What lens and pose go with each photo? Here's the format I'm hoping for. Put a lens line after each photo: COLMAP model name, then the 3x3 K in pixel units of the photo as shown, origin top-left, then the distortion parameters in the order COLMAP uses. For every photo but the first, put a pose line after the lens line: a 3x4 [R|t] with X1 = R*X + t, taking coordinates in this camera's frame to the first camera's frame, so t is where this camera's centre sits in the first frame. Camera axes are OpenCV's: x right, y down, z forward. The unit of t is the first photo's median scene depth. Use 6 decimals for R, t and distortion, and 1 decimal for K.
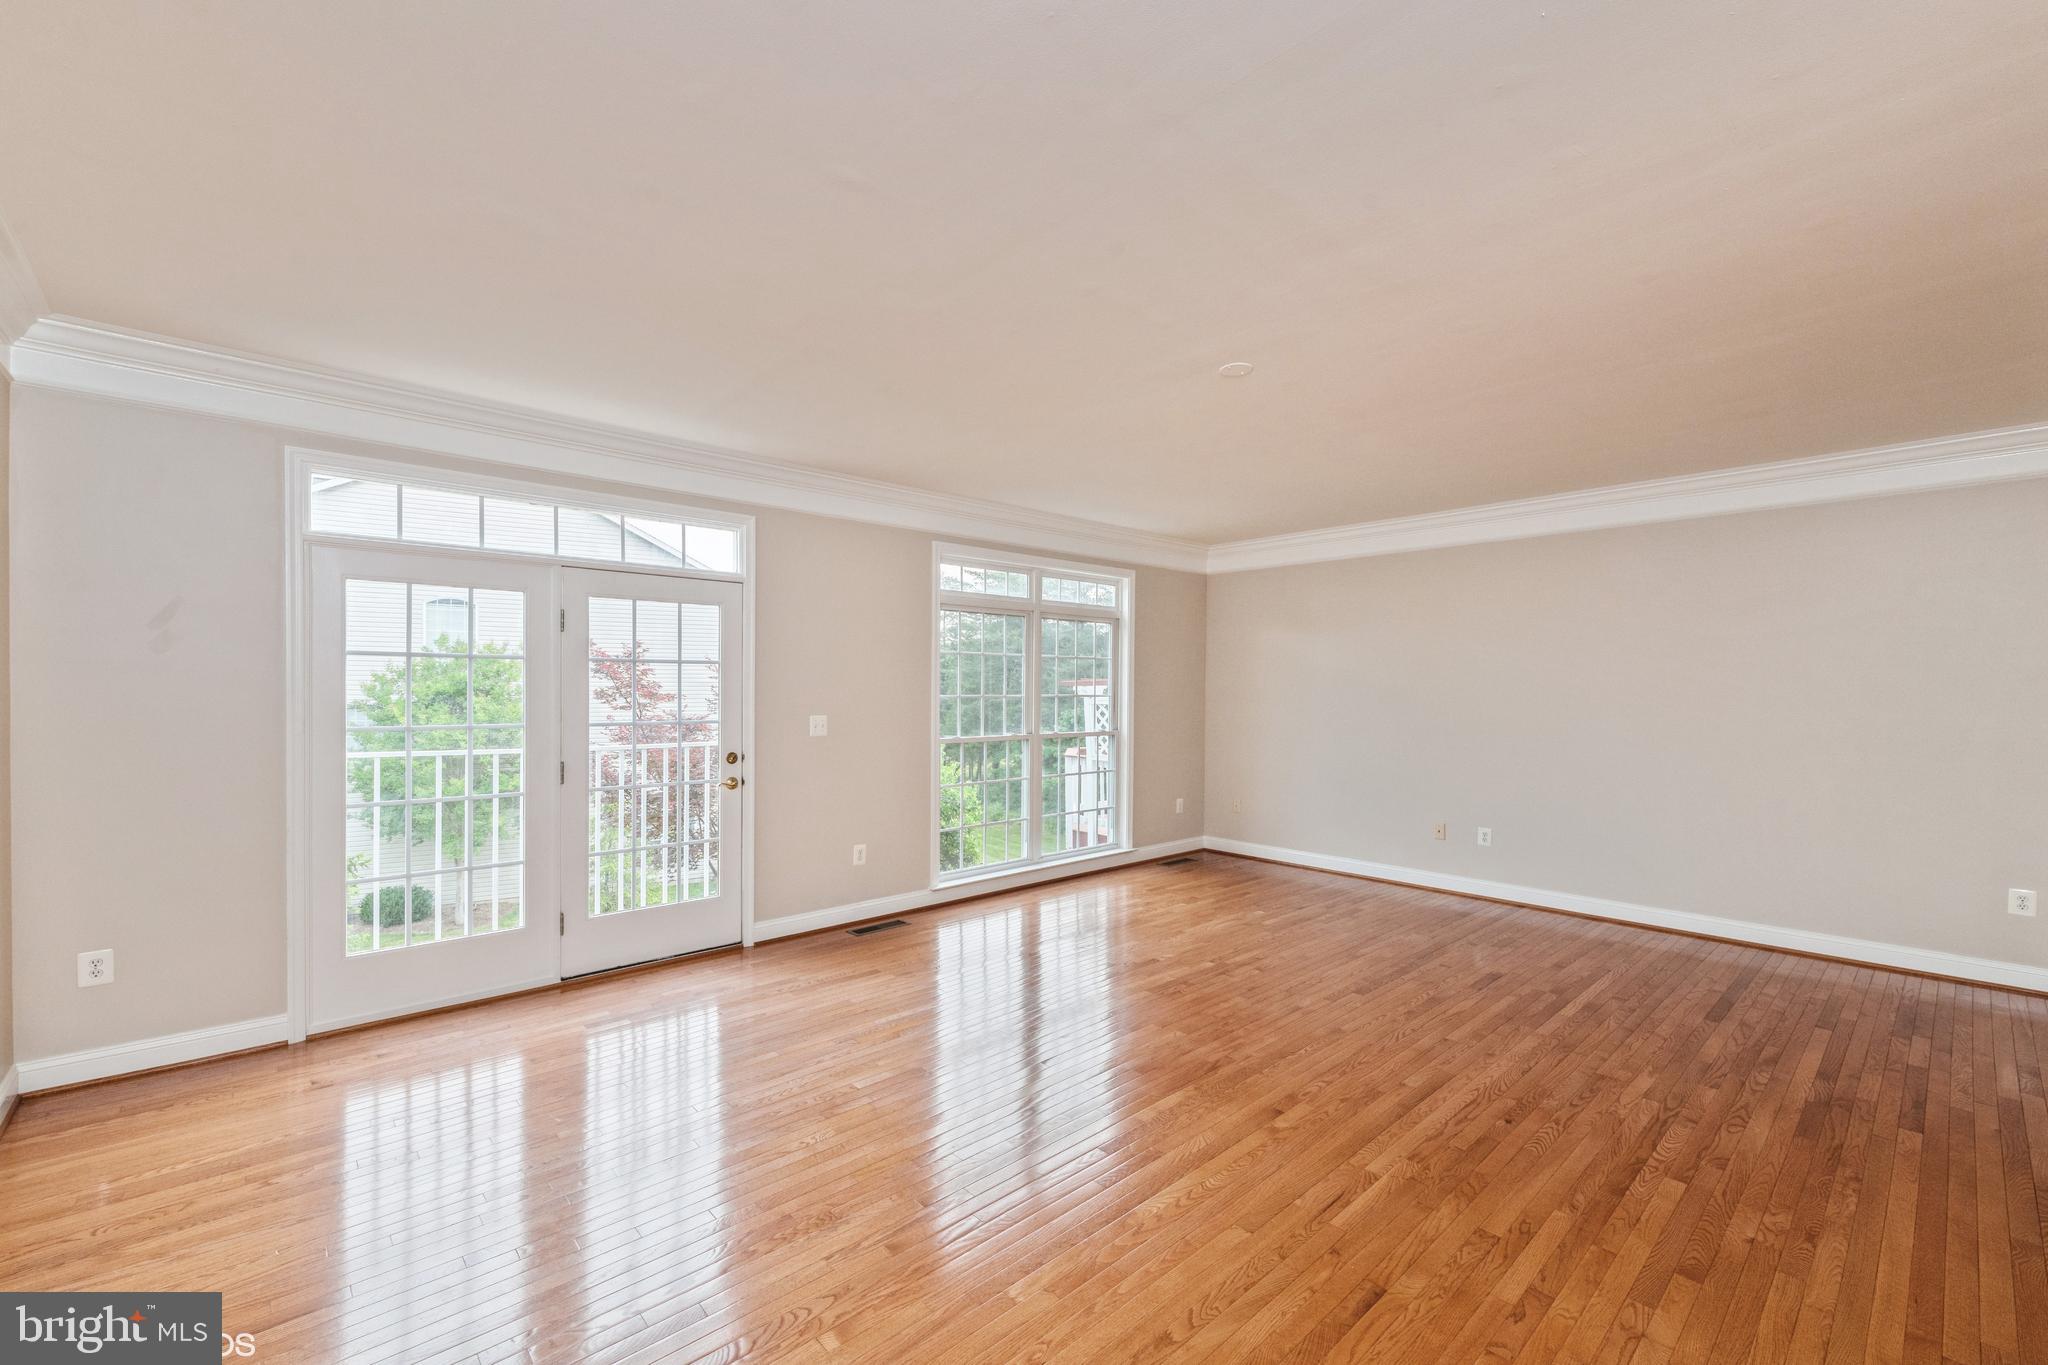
lens RADIAL K [[811.9, 0, 1056.2], [0, 811.9, 698.6], [0, 0, 1]] dist [0.004097, -0.001854]
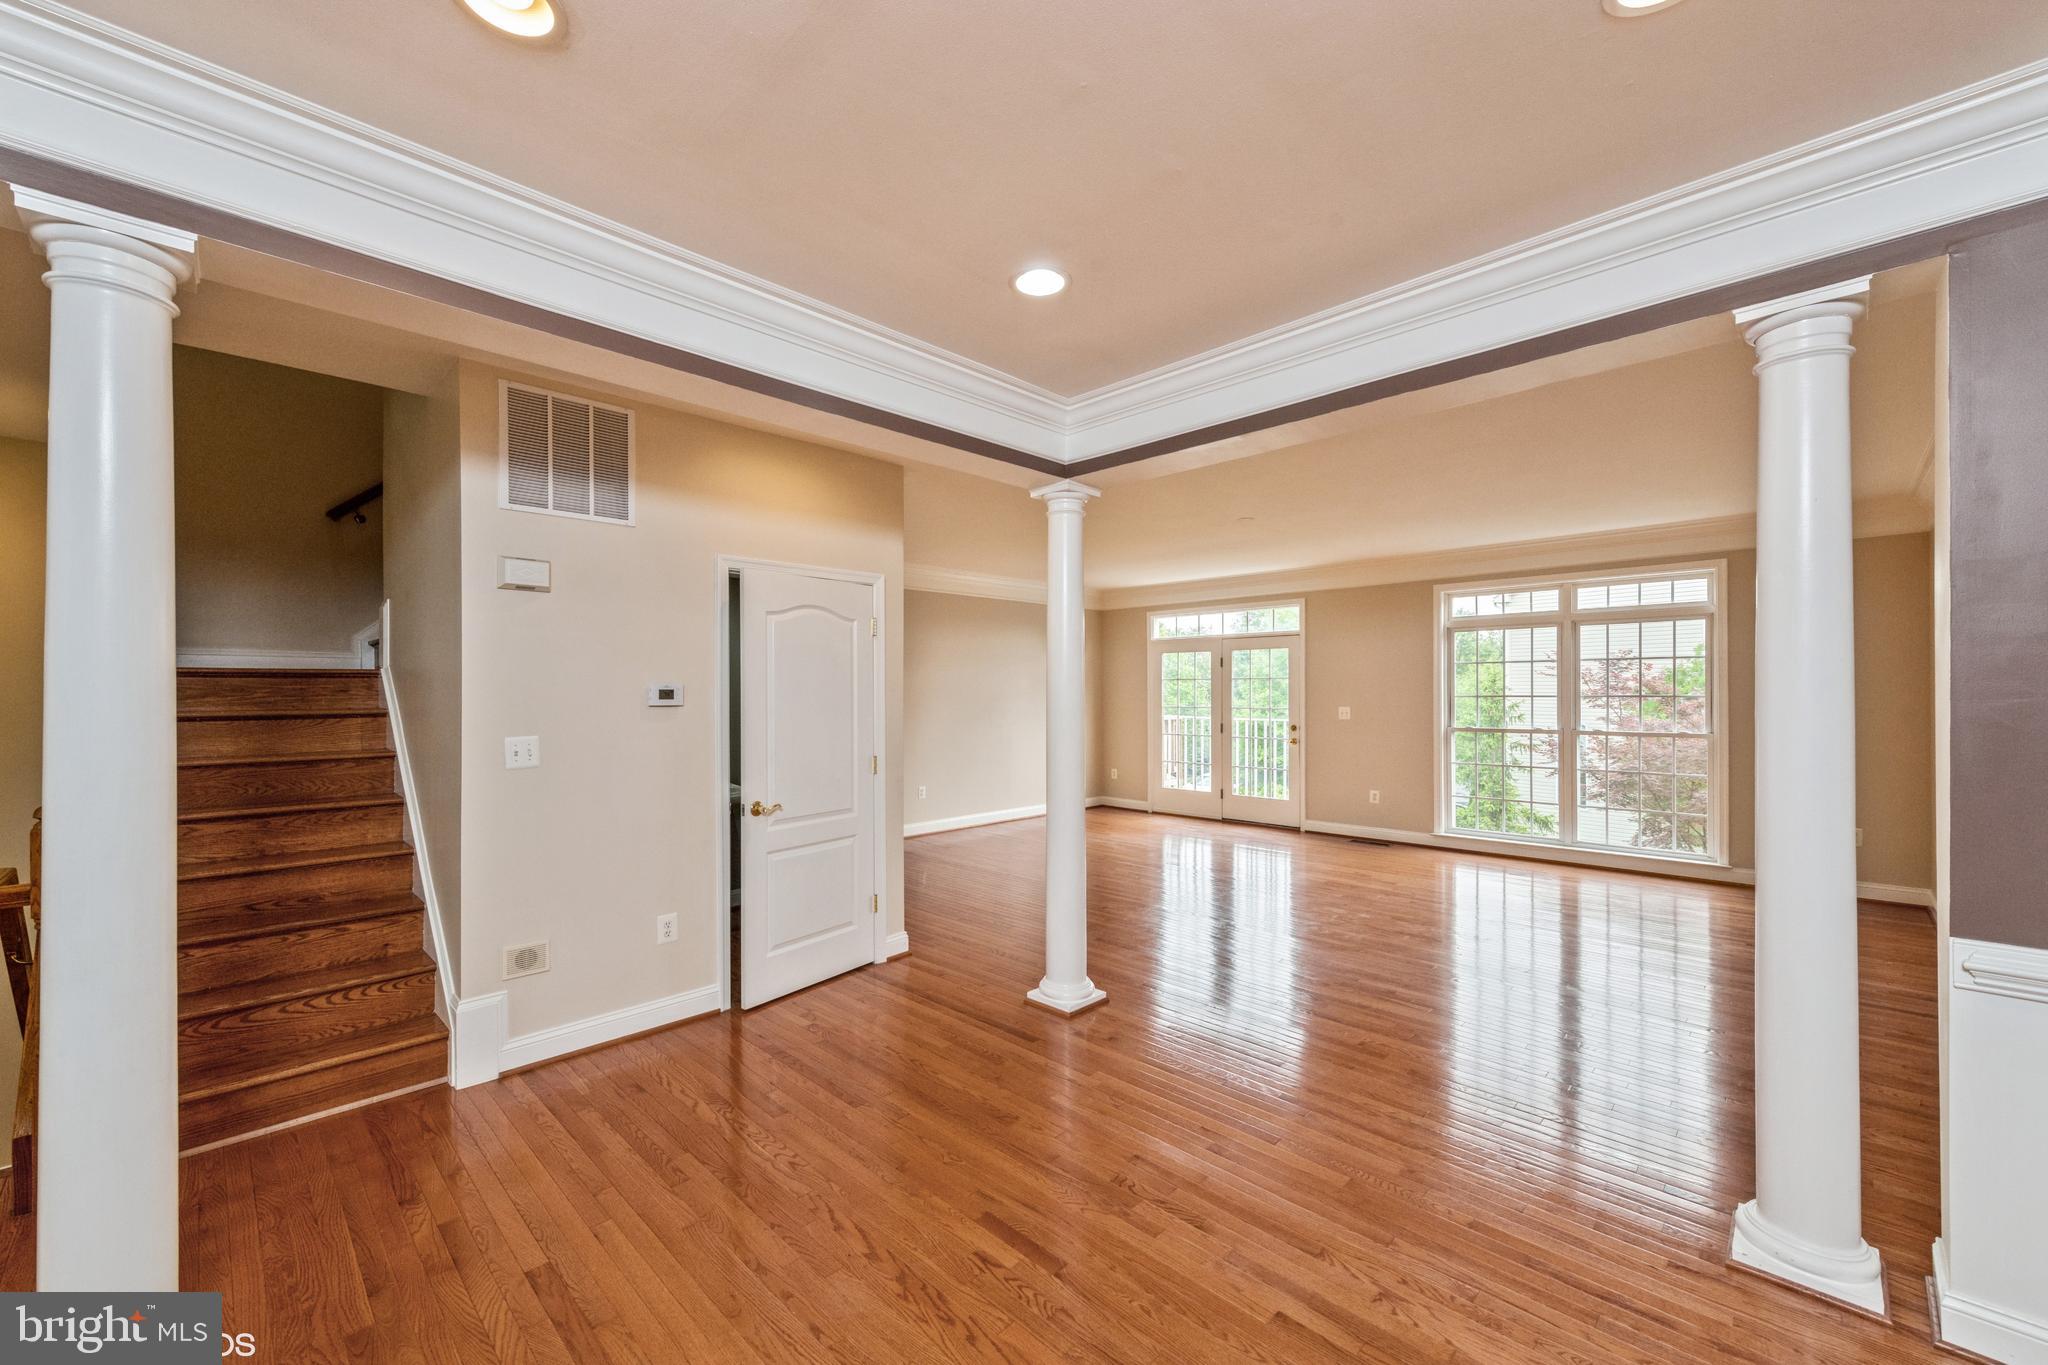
lens RADIAL K [[811.9, 0, 1003.4], [0, 811.9, 692.9], [0, 0, 1]] dist [0.004097, -0.001854]
pose [[0.041518, 0.000043, -0.999138, 1.474843], [-0.004142, 0.999991, -0.000129, -0.006039], [0.999129, 0.004144, 0.041518, 0.246765]]
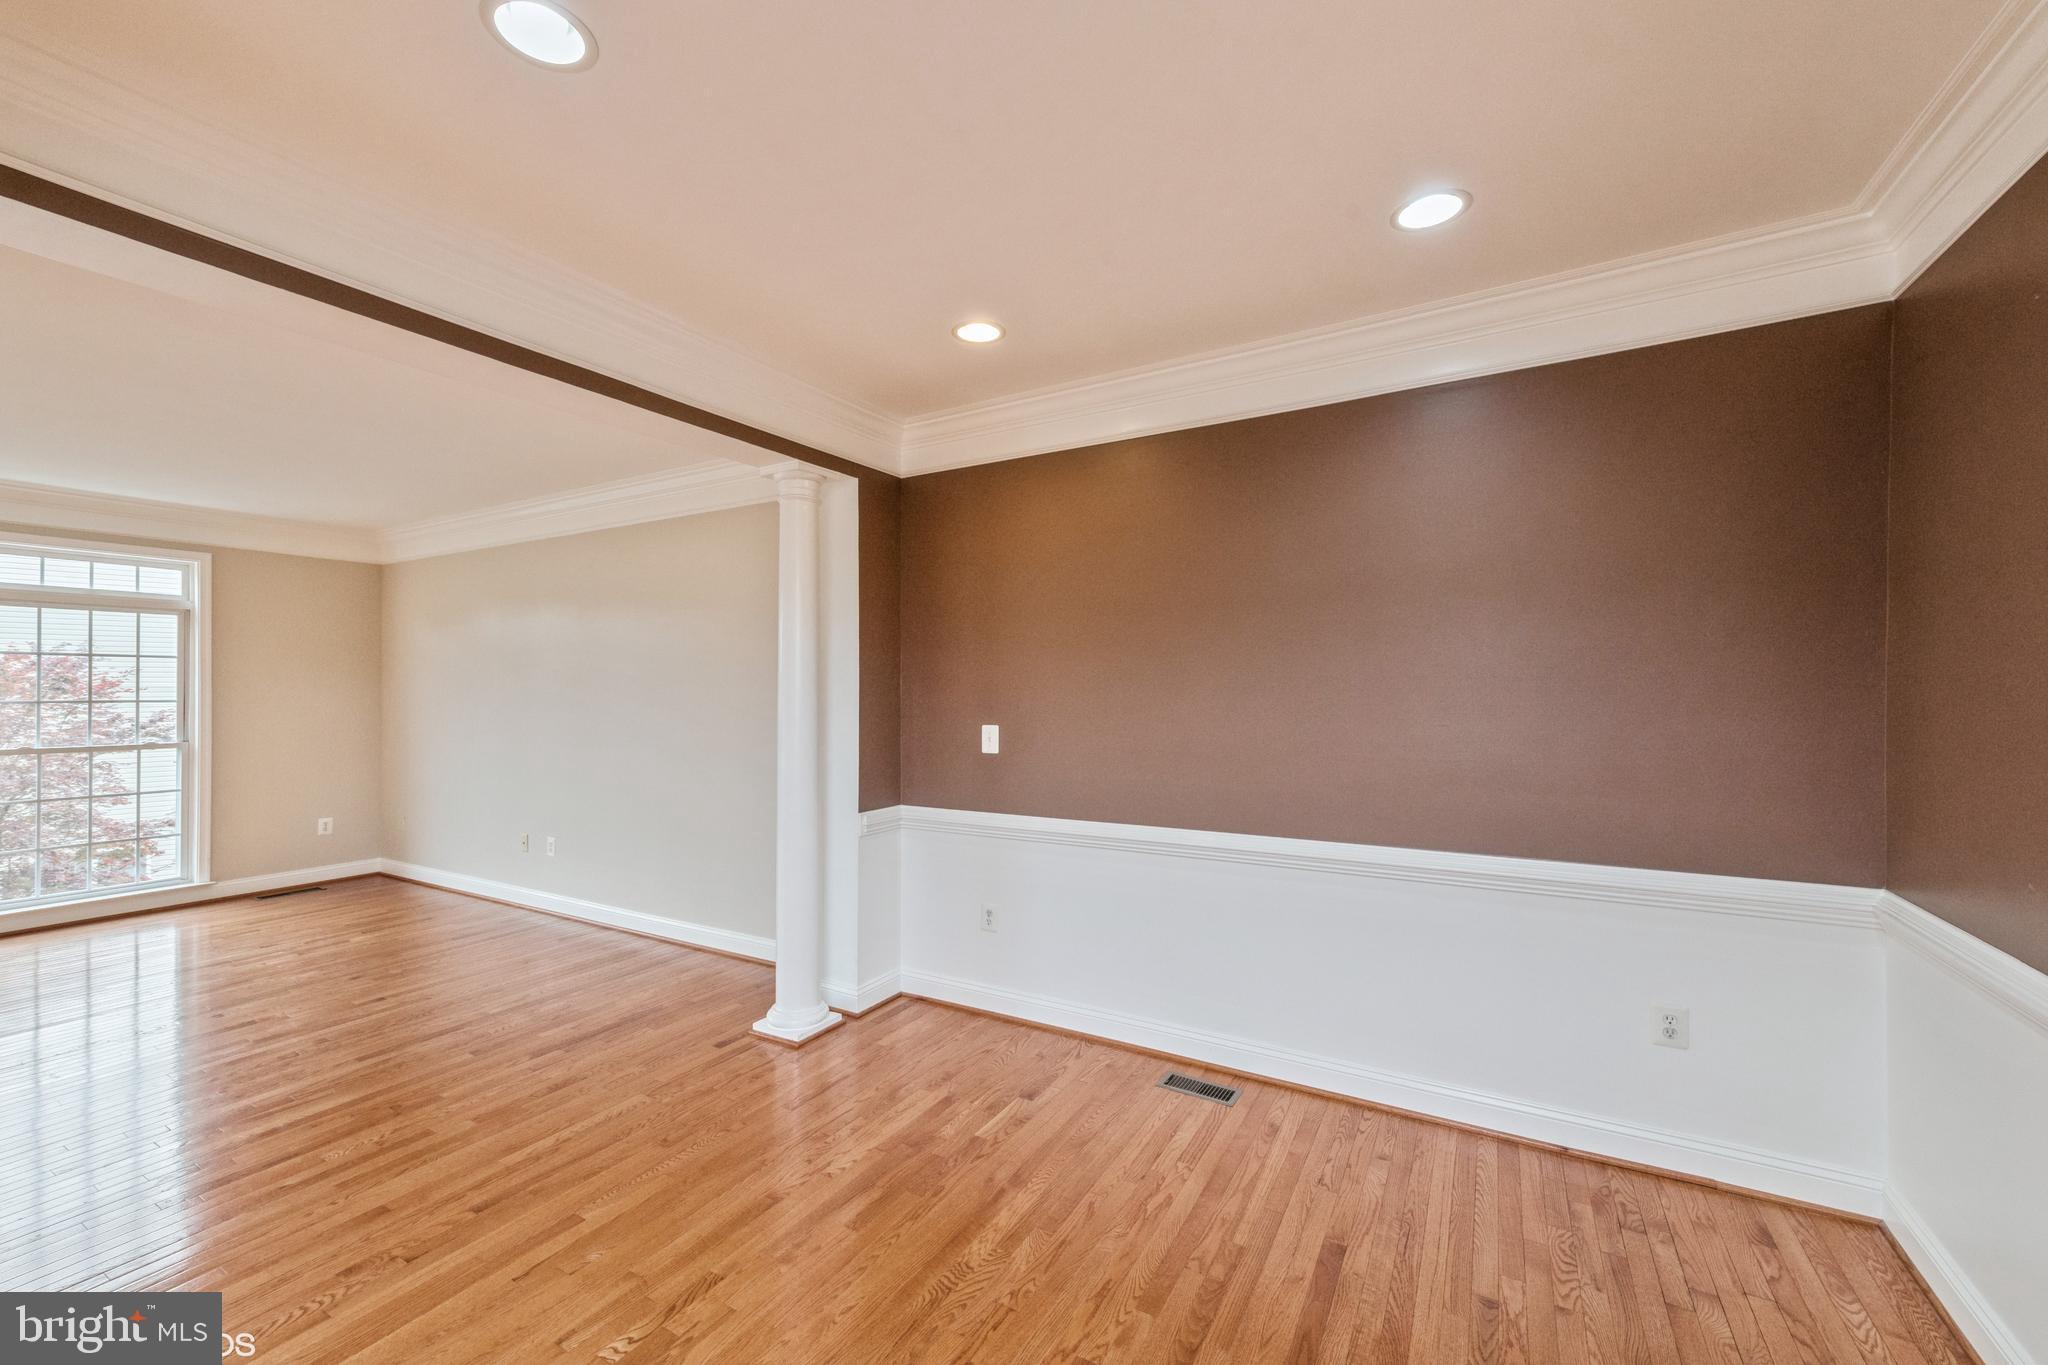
lens RADIAL K [[811.9, 0, 1041.7], [0, 811.9, 677.2], [0, 0, 1]] dist [0.004097, -0.001854]
pose [[0.957671, -0.005776, 0.287807, 1.055489], [0.011037, 0.999800, -0.016661, -0.007330], [-0.287653, 0.019133, 0.957544, -0.084580]]
